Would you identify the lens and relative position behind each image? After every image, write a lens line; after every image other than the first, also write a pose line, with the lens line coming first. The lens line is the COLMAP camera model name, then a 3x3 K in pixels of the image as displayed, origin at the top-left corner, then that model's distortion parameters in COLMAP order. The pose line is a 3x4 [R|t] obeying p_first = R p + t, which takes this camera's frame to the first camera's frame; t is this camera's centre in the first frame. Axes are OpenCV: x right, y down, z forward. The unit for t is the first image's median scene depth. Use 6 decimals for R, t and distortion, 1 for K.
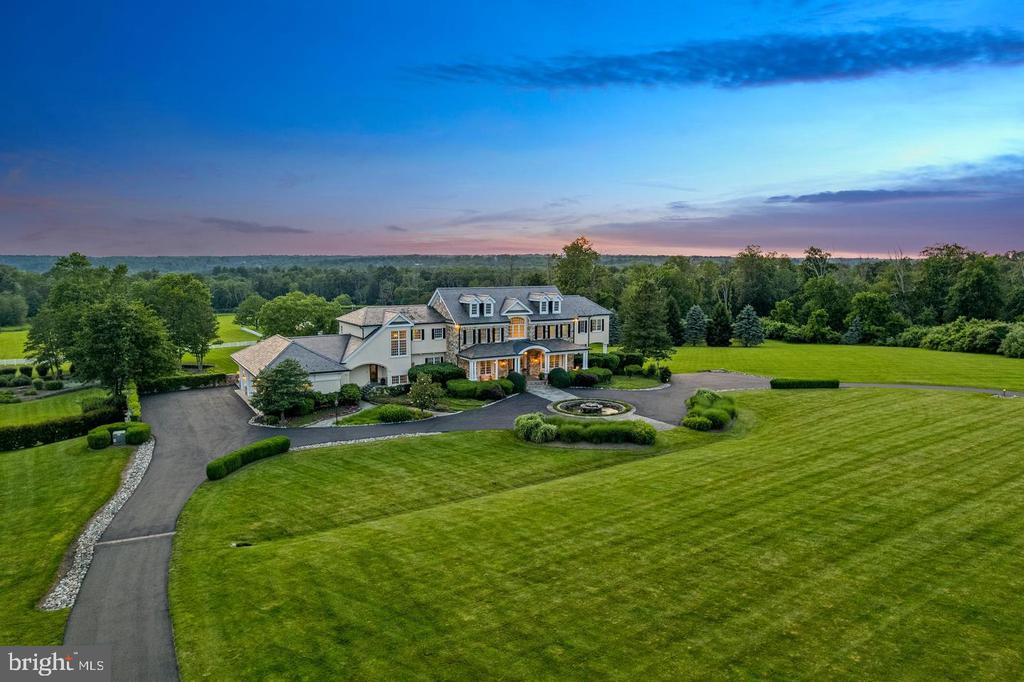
lens RADIAL K [[667.6, 0, 512.0], [0, 667.6, 341.0], [0, 0, 1]] dist [-0.069331, 0.062976]
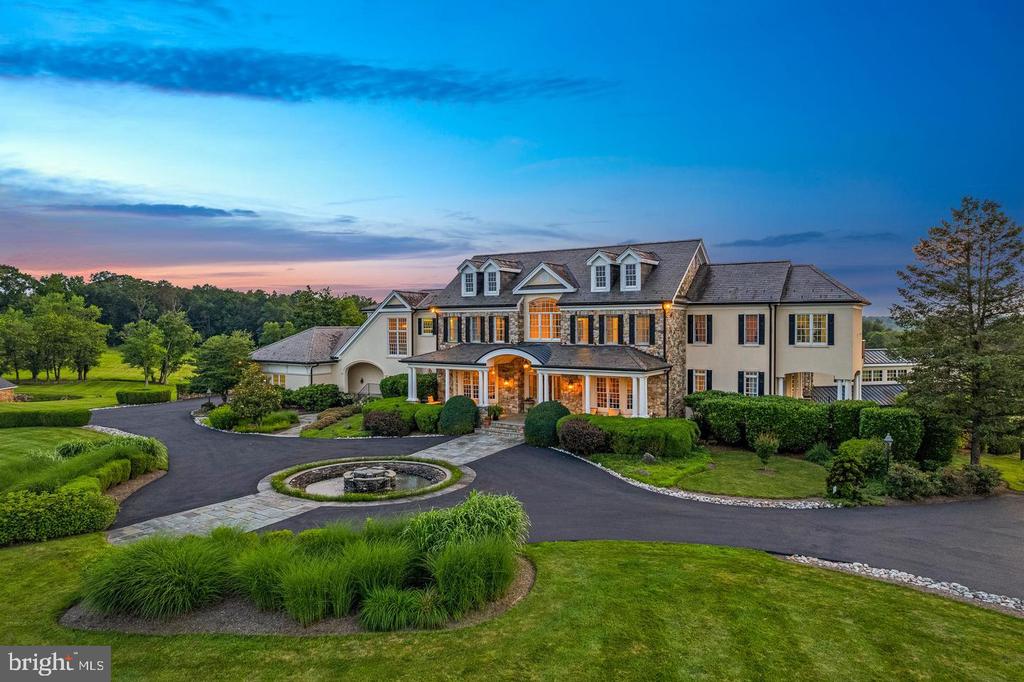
lens RADIAL K [[657.6, 0, 512.0], [0, 657.6, 341.0], [0, 0, 1]] dist [-0.067239, 0.059817]
pose [[0.430213, 0.017783, -0.902552, 0.473114], [-0.100975, 0.994480, -0.028537, 0.014831], [0.897063, 0.103412, 0.429633, 0.797120]]
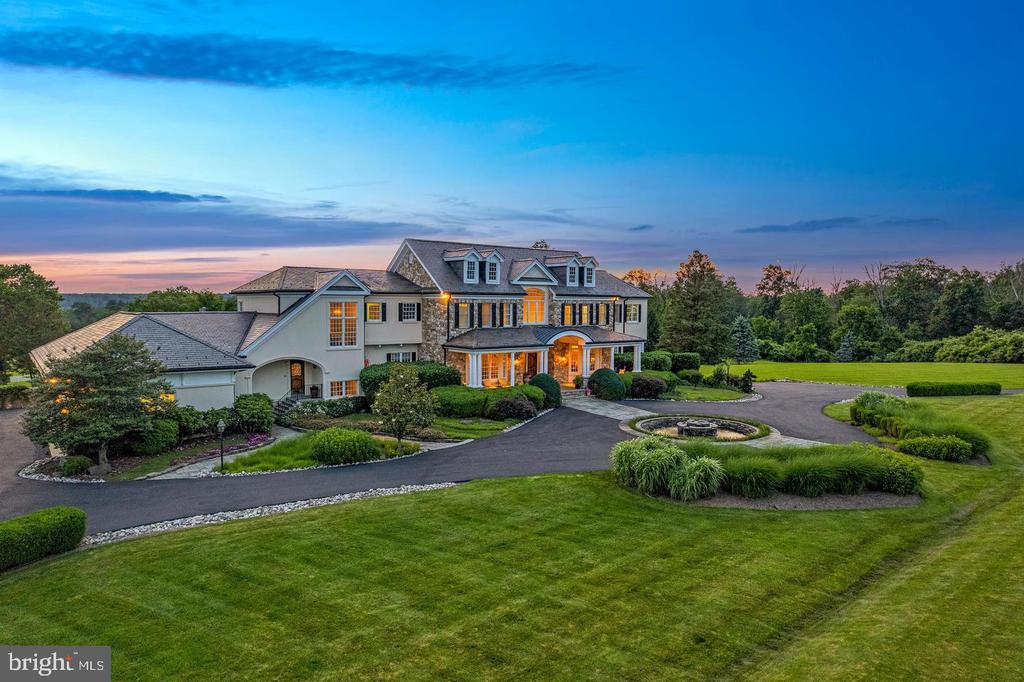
lens RADIAL K [[657.6, 0, 512.0], [0, 657.6, 341.0], [0, 0, 1]] dist [-0.067239, 0.059817]
pose [[0.991595, -0.004026, 0.129320, -0.096719], [0.011737, 0.998194, -0.058922, 0.051041], [-0.128850, 0.059945, 0.989851, 0.416258]]
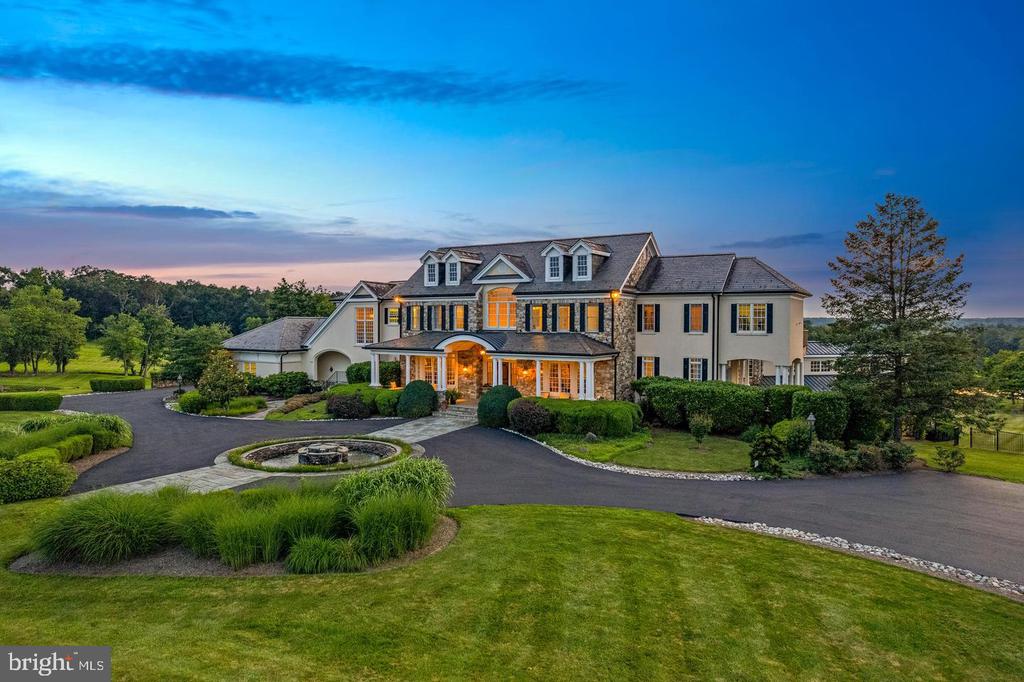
lens RADIAL K [[652.7, 0, 512.0], [0, 652.7, 341.0], [0, 0, 1]] dist [-0.065274, 0.059558]
pose [[0.449758, 0.022522, -0.892867, 0.499508], [-0.106948, 0.993847, -0.028802, 0.021953], [0.886725, 0.108444, 0.449399, 0.810596]]
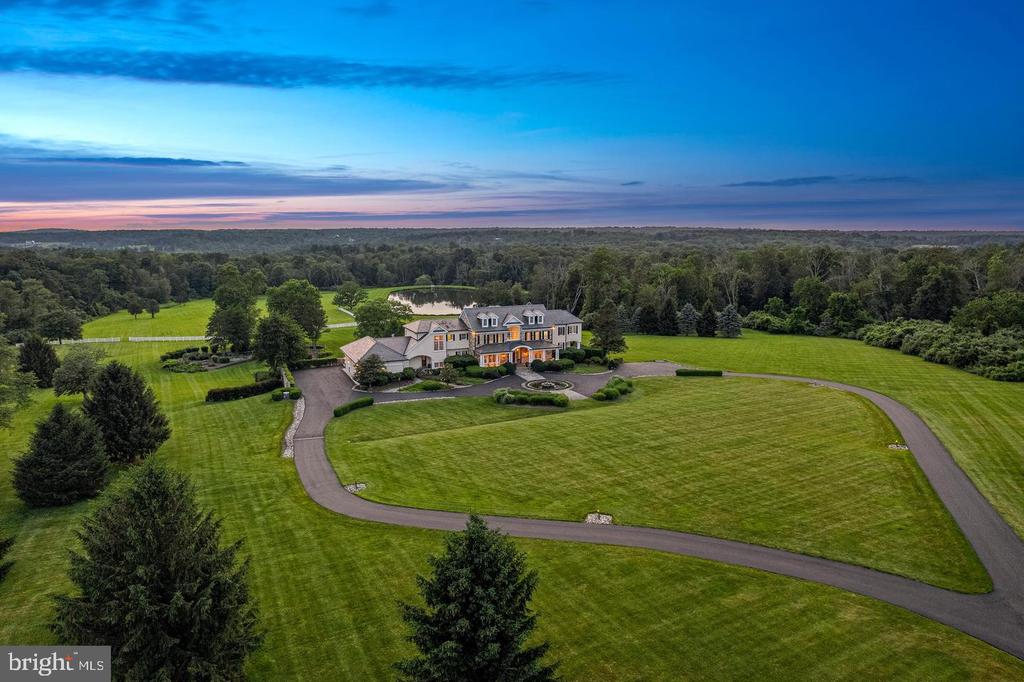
lens RADIAL K [[656.4, 0, 515.2], [0, 656.4, 354.1], [0, 0, 1]] dist [-0.065351, 0.058883]
pose [[0.992769, 0.020540, -0.118274, 0.207018], [-0.012568, 0.997622, 0.067760, -0.079941], [0.119385, -0.065784, 0.990666, -0.579221]]
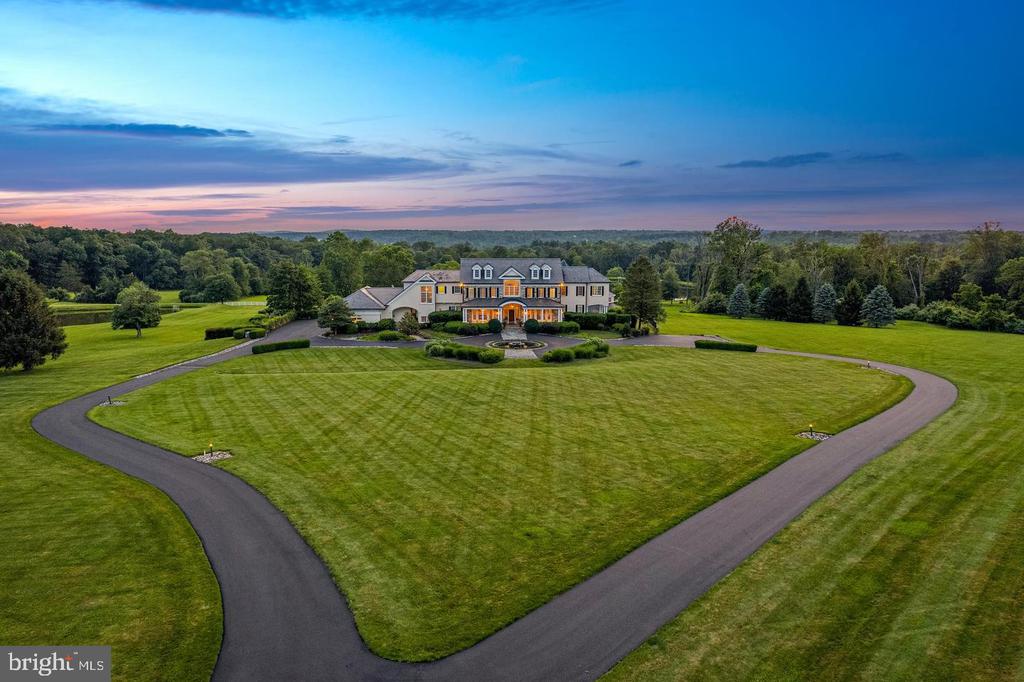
lens RADIAL K [[656.4, 0, 515.2], [0, 656.4, 354.1], [0, 0, 1]] dist [-0.065351, 0.058883]
pose [[0.884164, 0.085757, -0.459238, 0.675347], [-0.057529, 0.995512, 0.075142, 0.013851], [0.463621, -0.040018, 0.885130, -0.208356]]
